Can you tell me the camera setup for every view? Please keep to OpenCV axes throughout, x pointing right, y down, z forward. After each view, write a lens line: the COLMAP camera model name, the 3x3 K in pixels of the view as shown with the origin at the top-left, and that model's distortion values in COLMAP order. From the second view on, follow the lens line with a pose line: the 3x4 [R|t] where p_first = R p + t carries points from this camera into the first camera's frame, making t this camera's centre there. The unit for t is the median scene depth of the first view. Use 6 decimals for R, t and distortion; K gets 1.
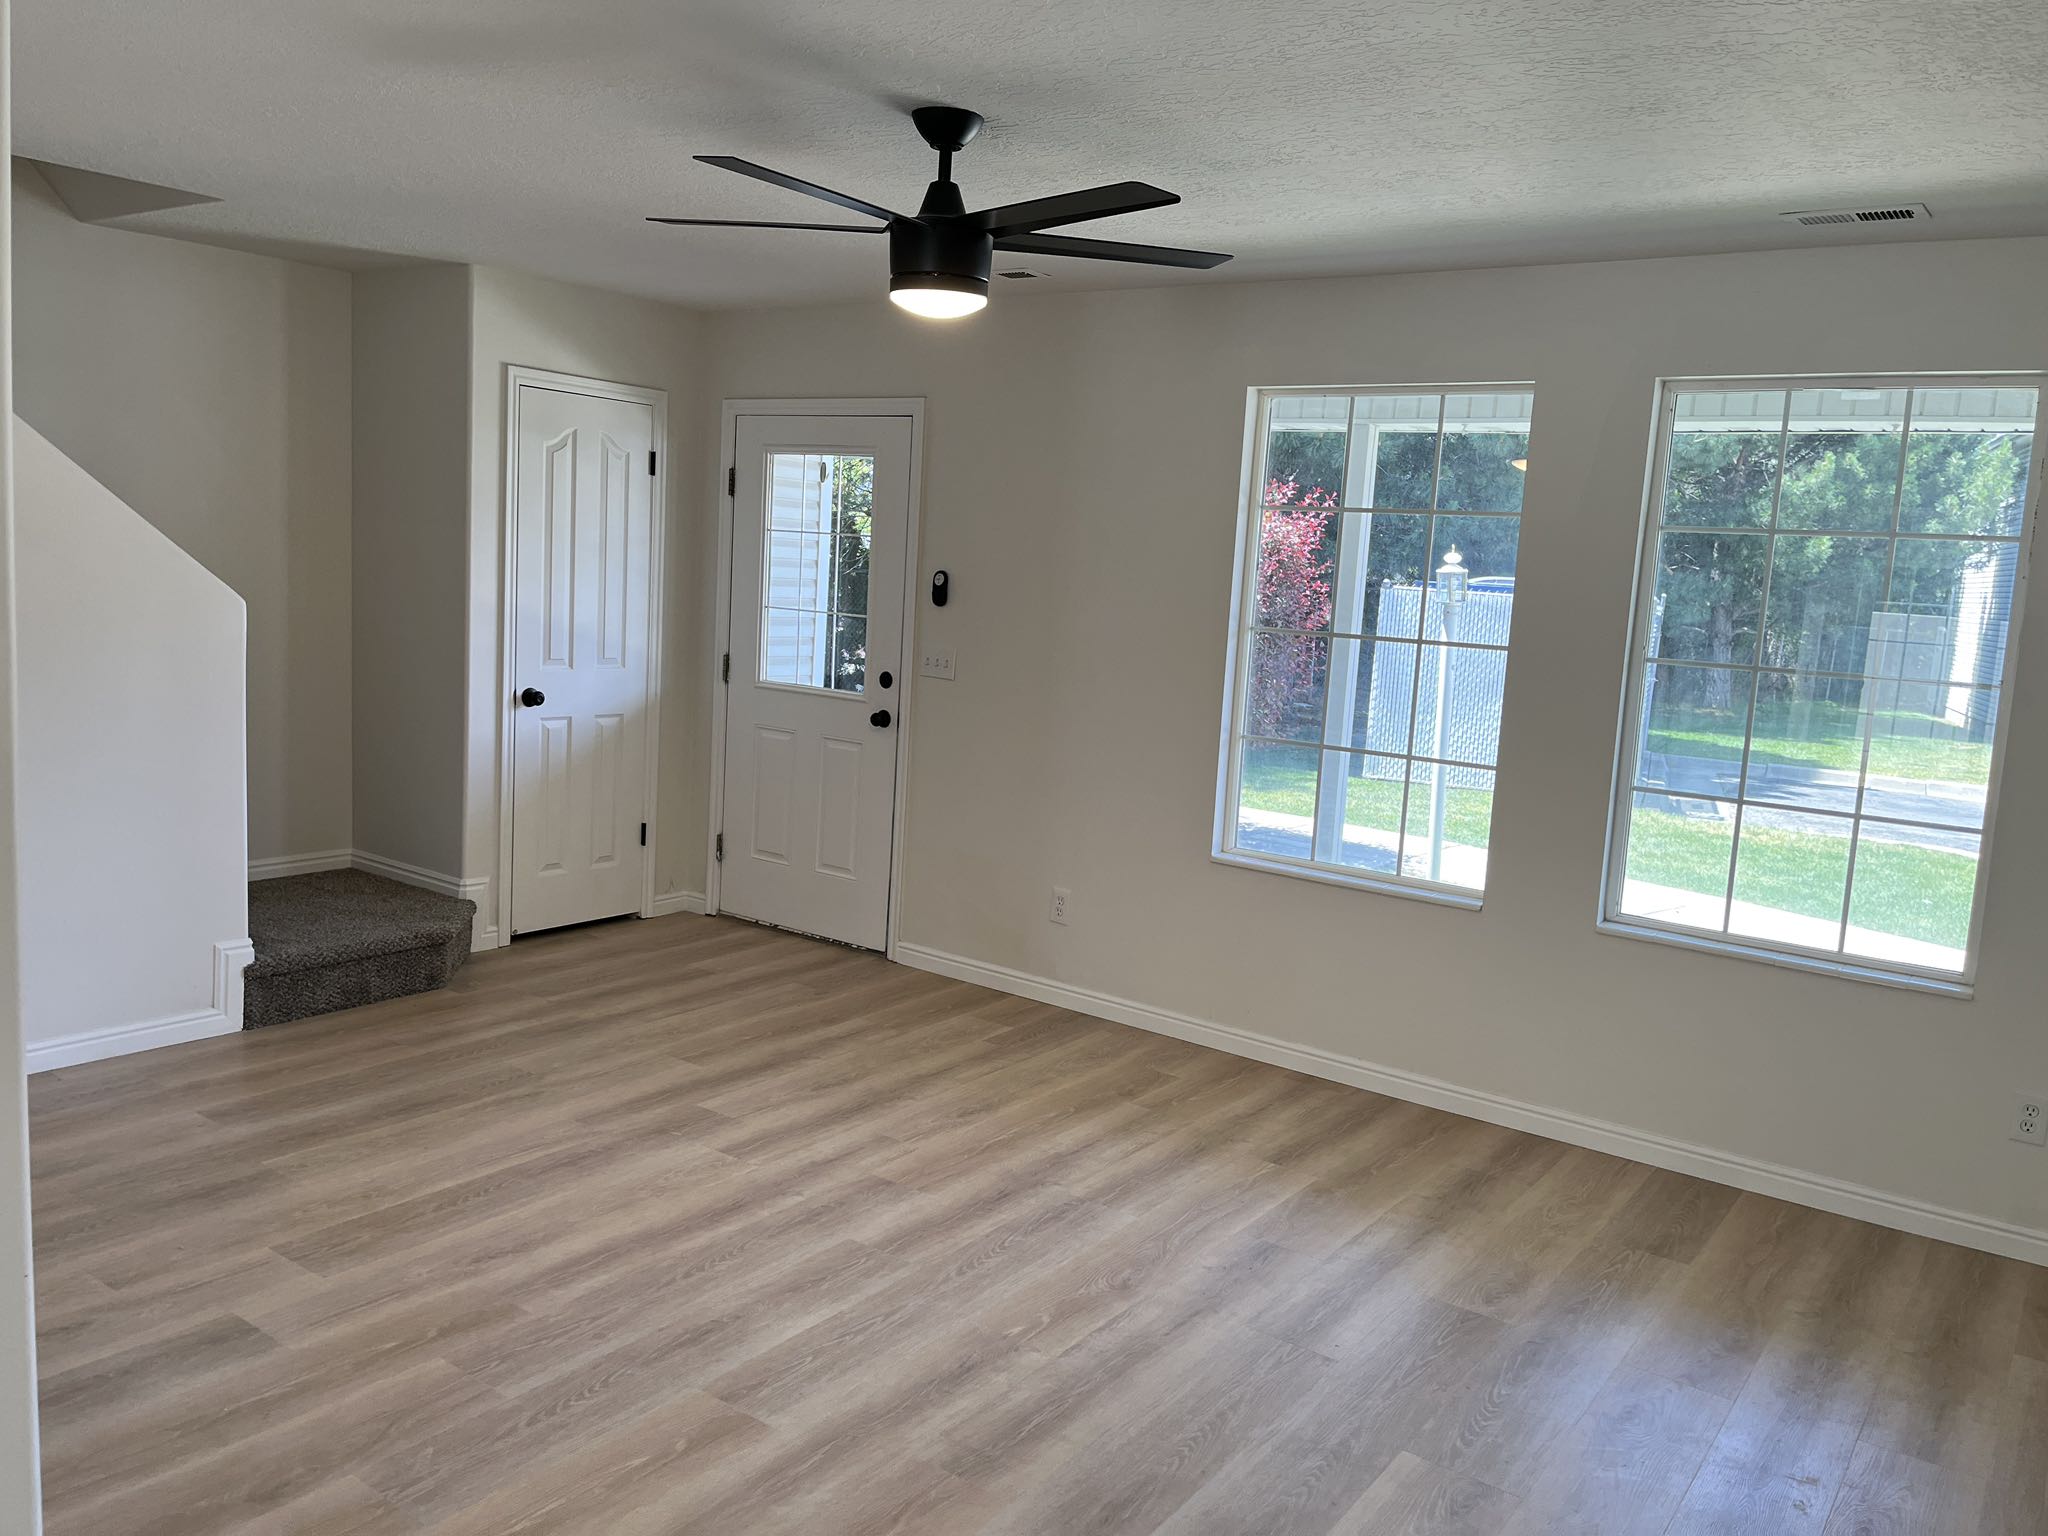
lens RADIAL K [[1549.8, 0, 1037.7], [0, 1549.8, 782.1], [0, 0, 1]] dist [0.066332, -0.079718]
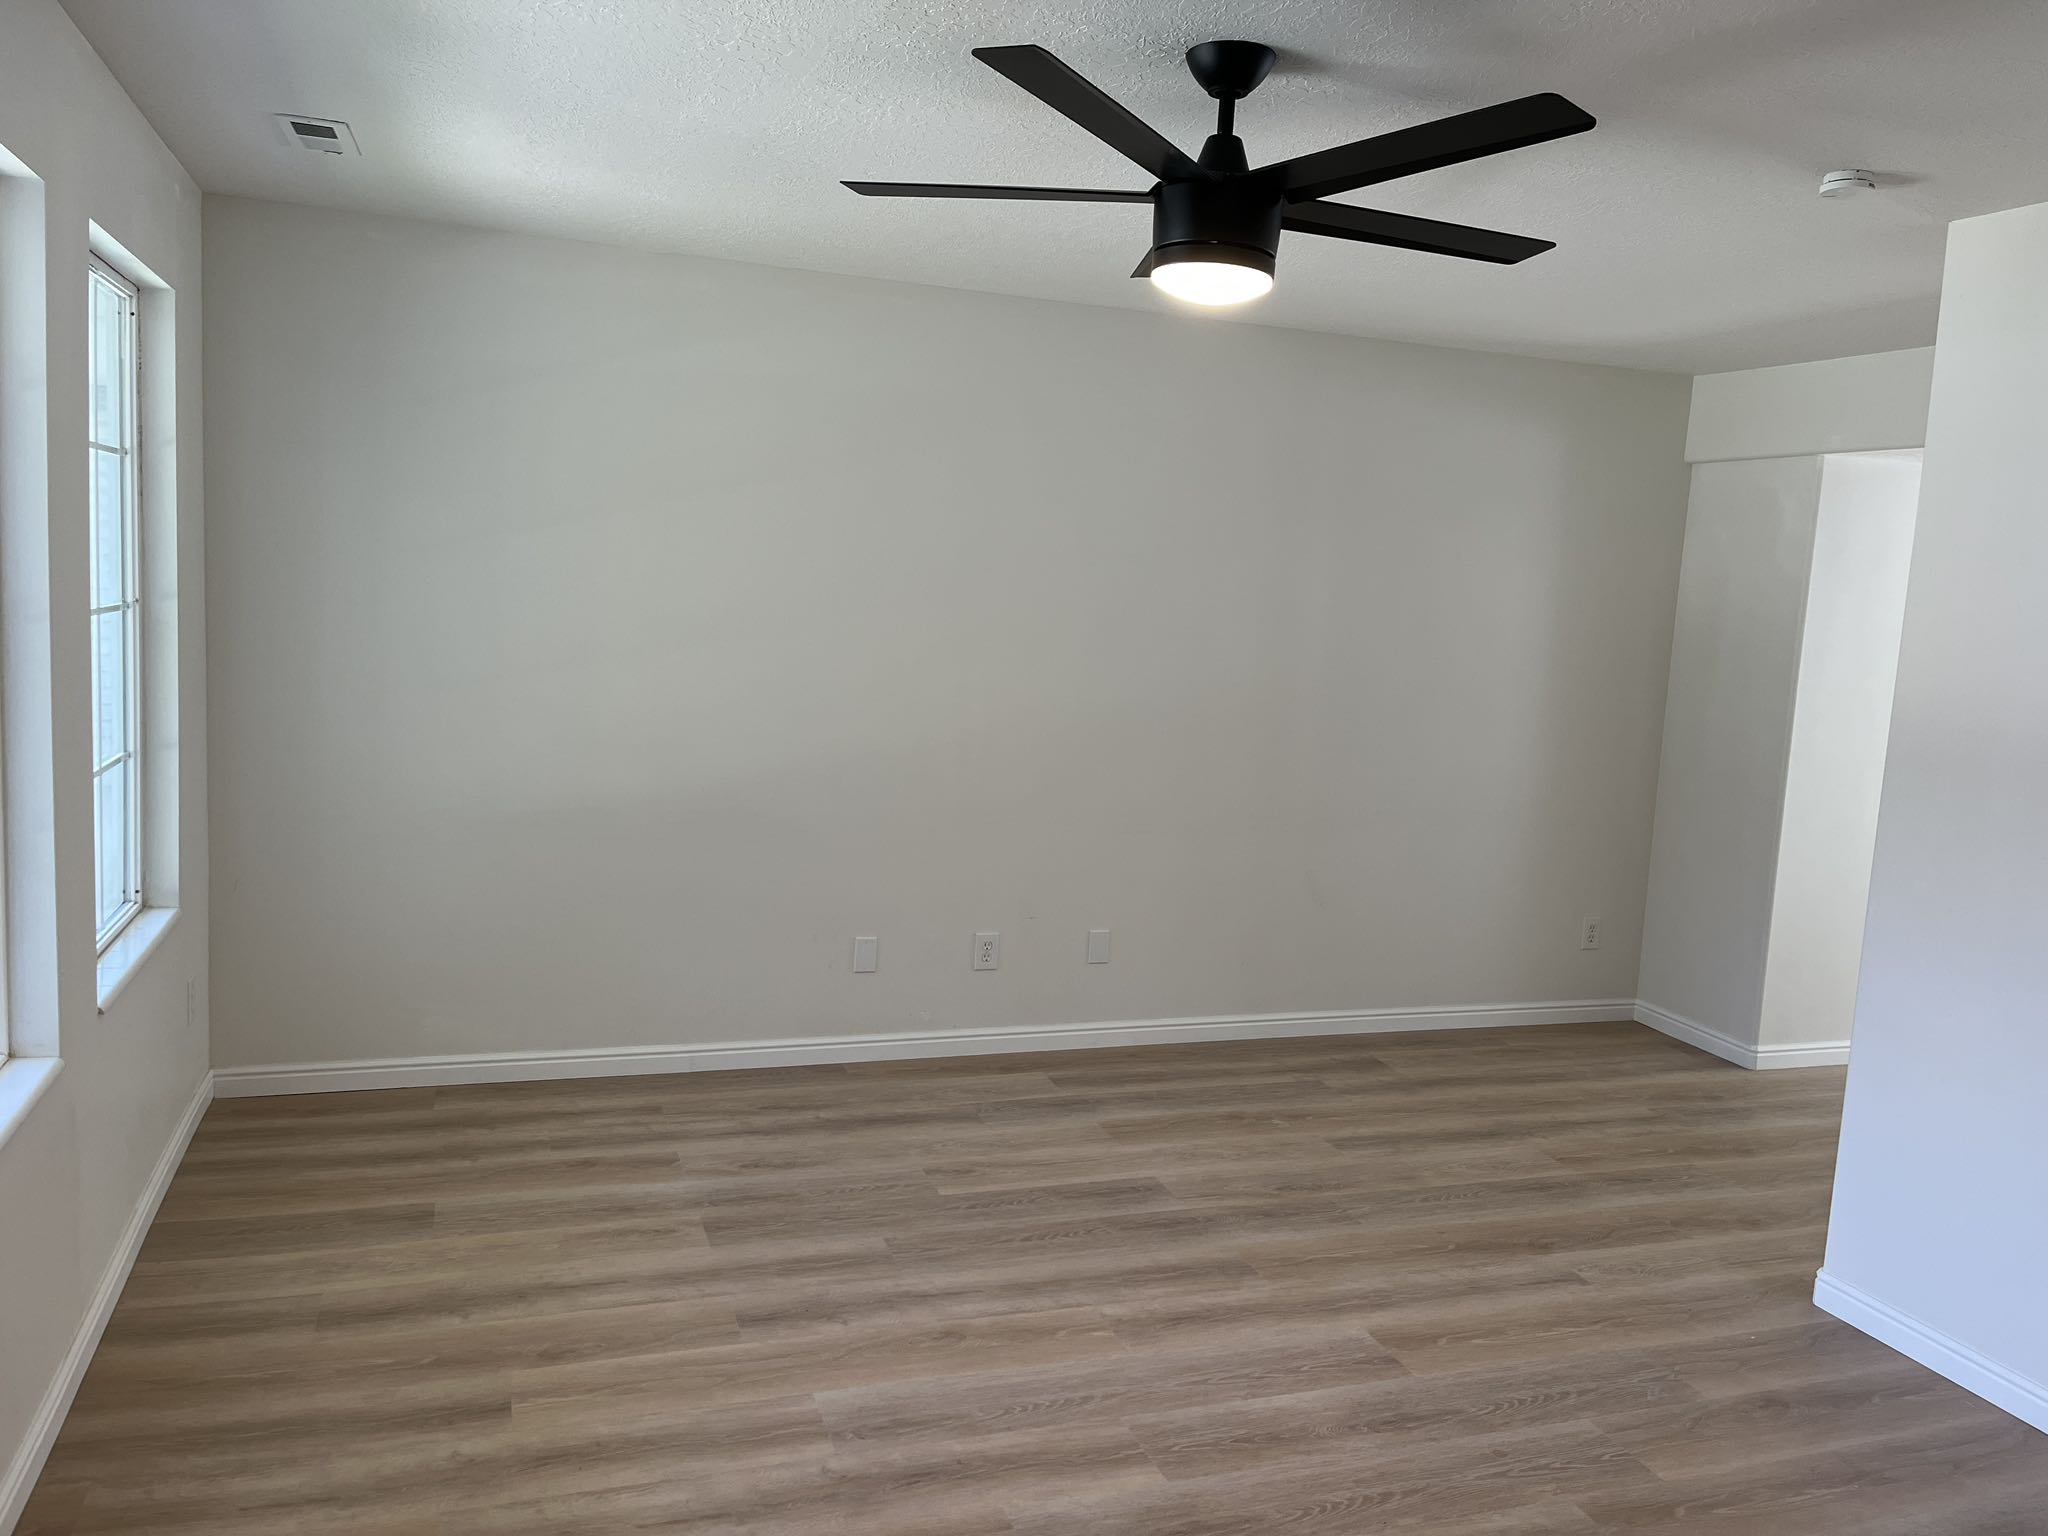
lens RADIAL K [[1549.8, 0, 1037.7], [0, 1549.8, 782.1], [0, 0, 1]] dist [0.066332, -0.079718]
pose [[-0.814334, -0.177741, 0.552512, -0.492836], [-0.023251, 0.961180, 0.274939, -0.287374], [-0.579931, 0.211046, -0.786854, 1.780381]]
